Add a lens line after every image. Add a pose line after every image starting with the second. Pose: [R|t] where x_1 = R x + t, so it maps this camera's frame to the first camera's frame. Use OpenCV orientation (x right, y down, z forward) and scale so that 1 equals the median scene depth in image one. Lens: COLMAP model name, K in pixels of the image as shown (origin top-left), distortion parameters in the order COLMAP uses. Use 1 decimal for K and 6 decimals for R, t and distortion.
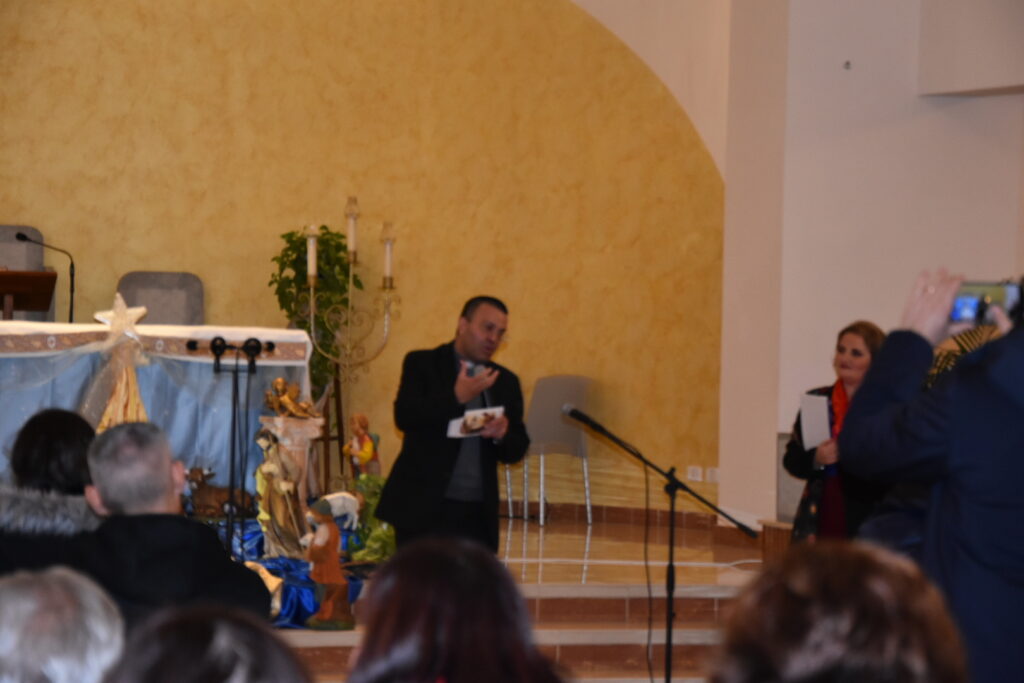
lens RADIAL K [[3139.5, 0, 515.3], [0, 3139.5, 341.3], [0, 0, 1]] dist [0.909065, 0.000000]
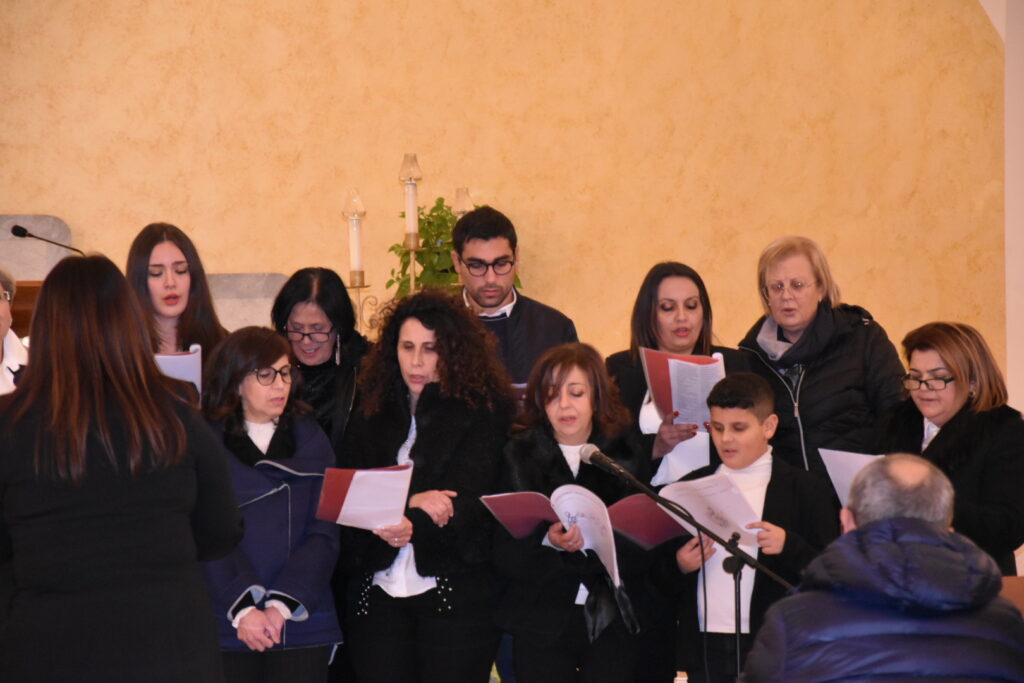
lens RADIAL K [[4759.4, 0, 514.4], [0, 4759.4, 338.7], [0, 0, 1]] dist [2.013973, 0.000000]
pose [[0.987694, -0.038064, -0.151693, 0.108642], [0.037187, 0.999271, -0.008617, 0.003516], [0.151910, 0.002870, 0.988390, -0.018125]]
